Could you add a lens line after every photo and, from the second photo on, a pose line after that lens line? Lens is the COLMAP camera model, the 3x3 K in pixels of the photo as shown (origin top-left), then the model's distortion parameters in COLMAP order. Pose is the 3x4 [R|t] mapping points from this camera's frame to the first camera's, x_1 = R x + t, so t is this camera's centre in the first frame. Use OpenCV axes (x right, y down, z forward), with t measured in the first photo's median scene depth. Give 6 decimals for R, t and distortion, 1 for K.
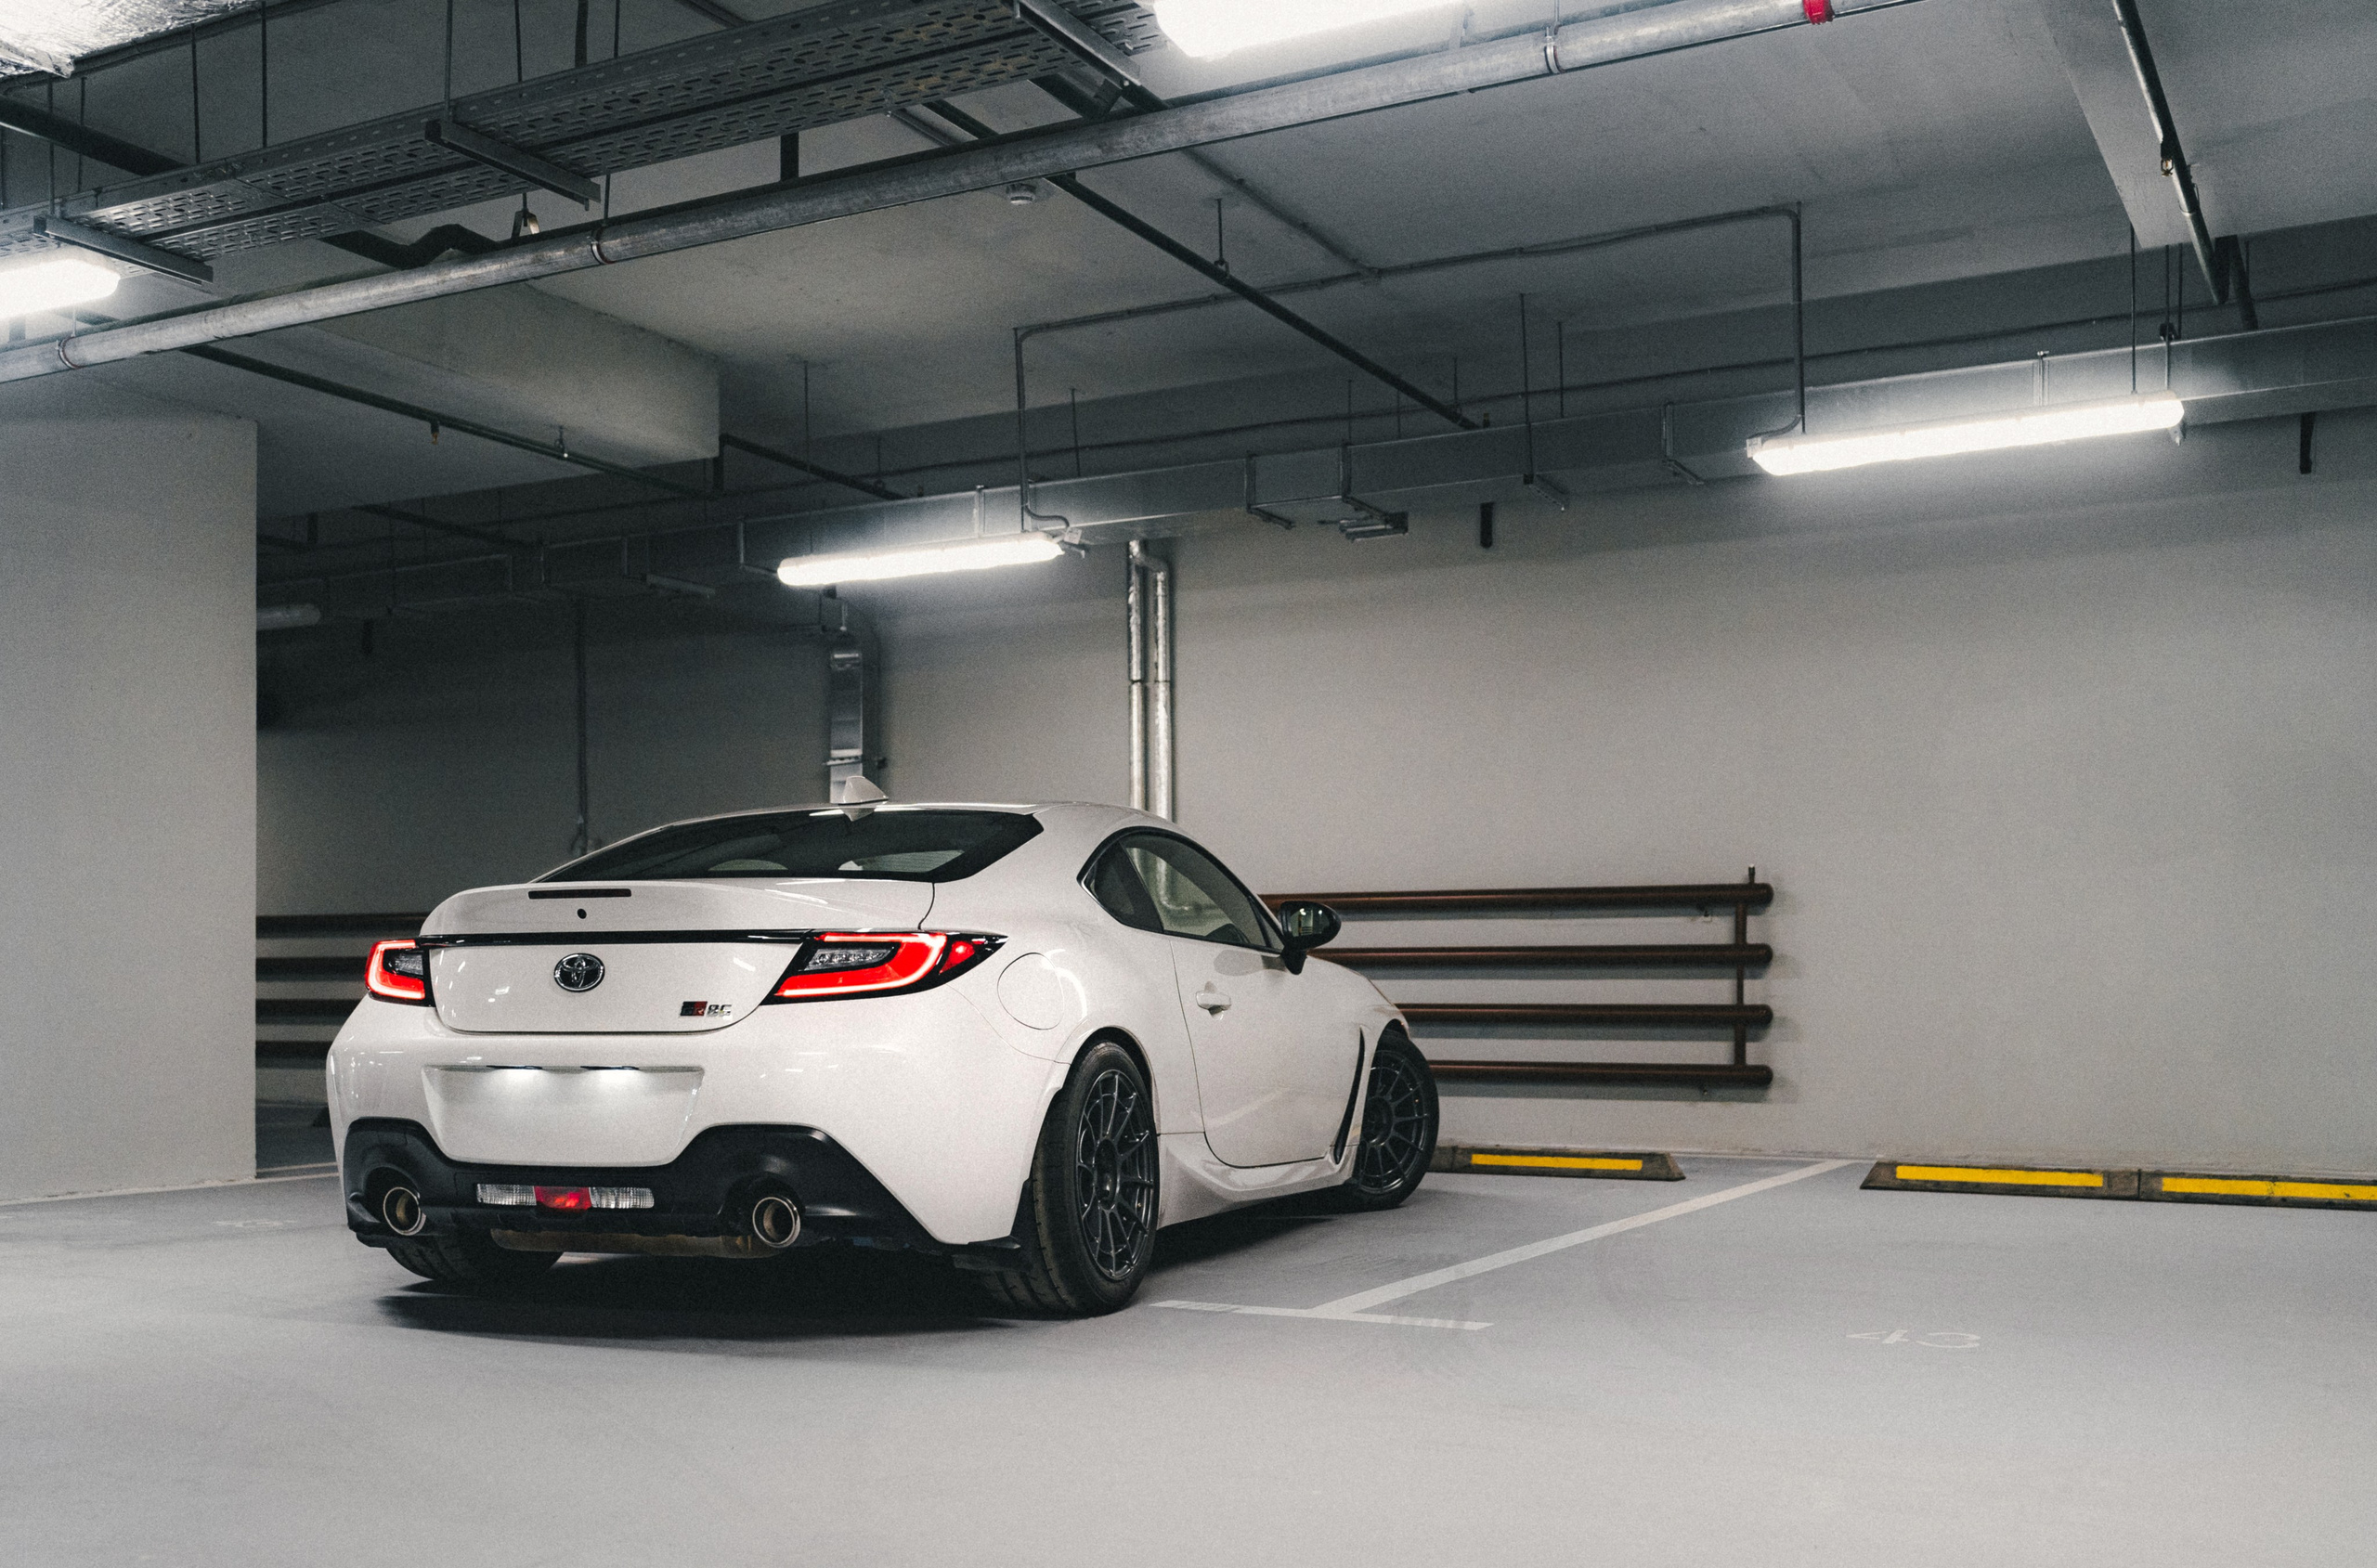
lens RADIAL K [[2378.2, 0, 1169.0], [0, 2378.2, 916.9], [0, 0, 1]] dist [-0.006703, 0.000000]
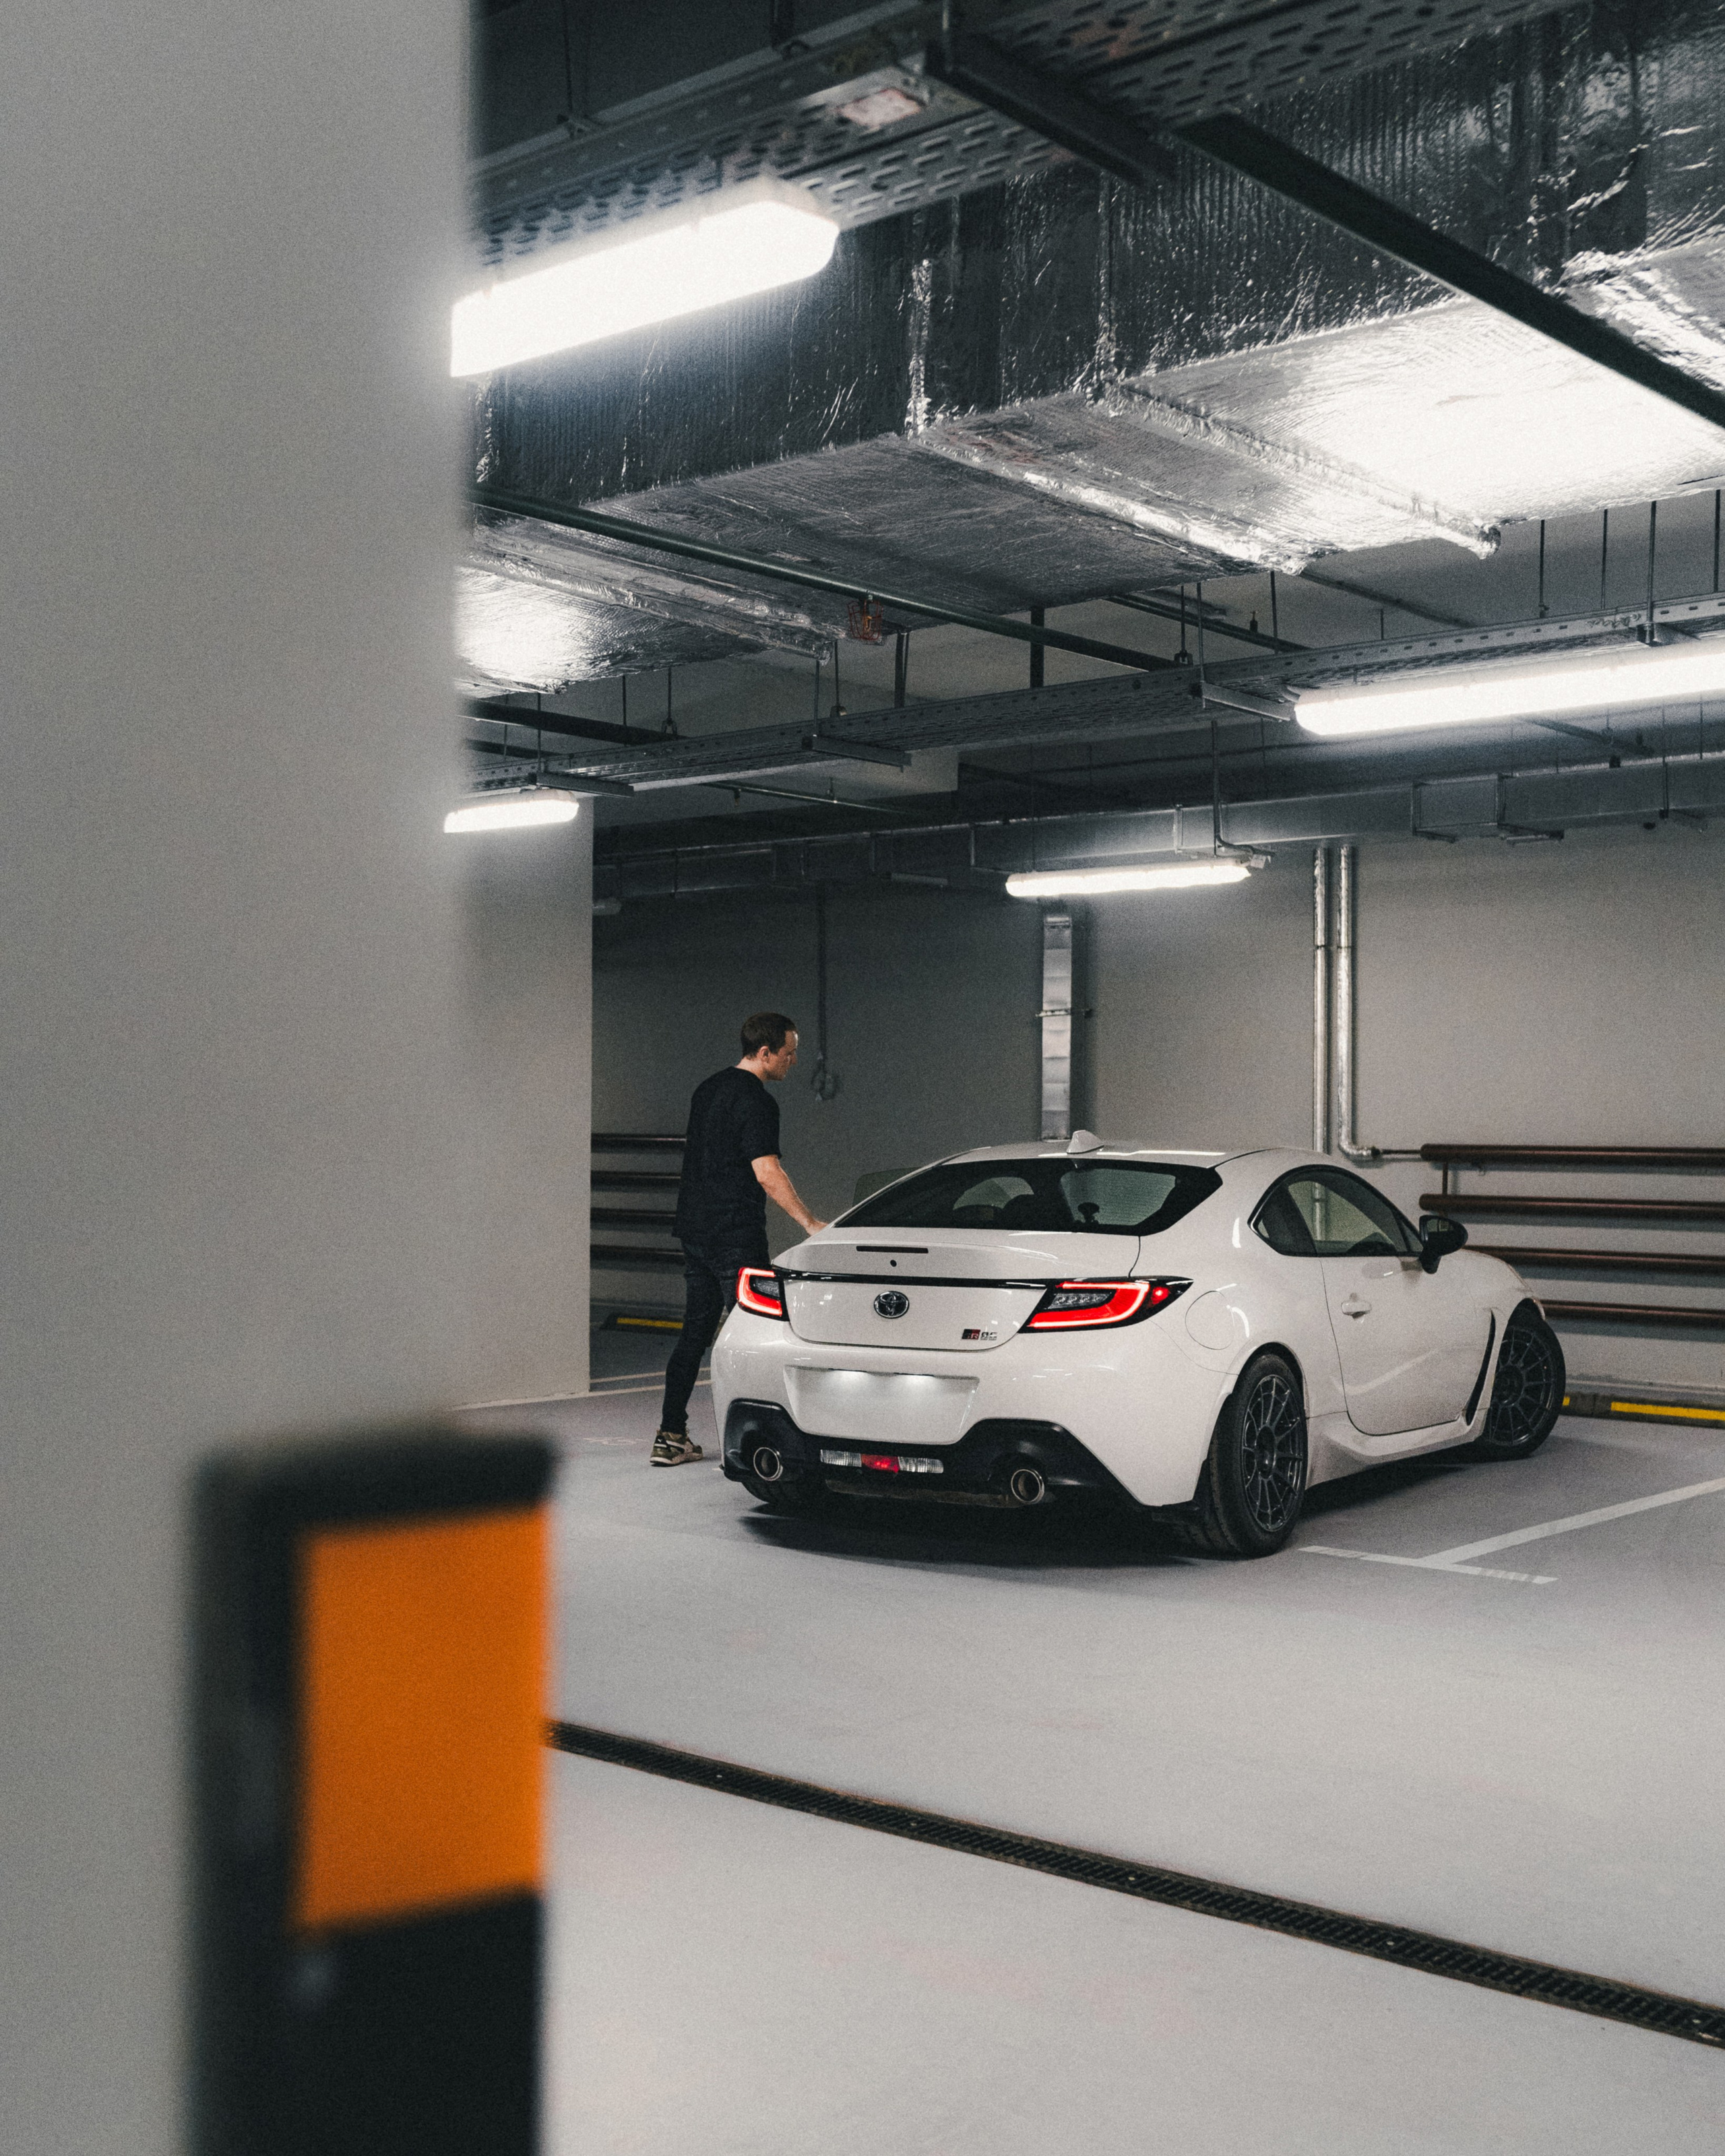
lens RADIAL K [[2418.1, 0, 862.1], [0, 2418.1, 1096.7], [0, 0, 1]] dist [-0.038745, 0.000000]
pose [[0.978215, 0.011636, -0.207266, 0.031754], [-0.010247, 0.999917, 0.007774, -0.103763], [0.207339, -0.005481, 0.978254, -0.391139]]
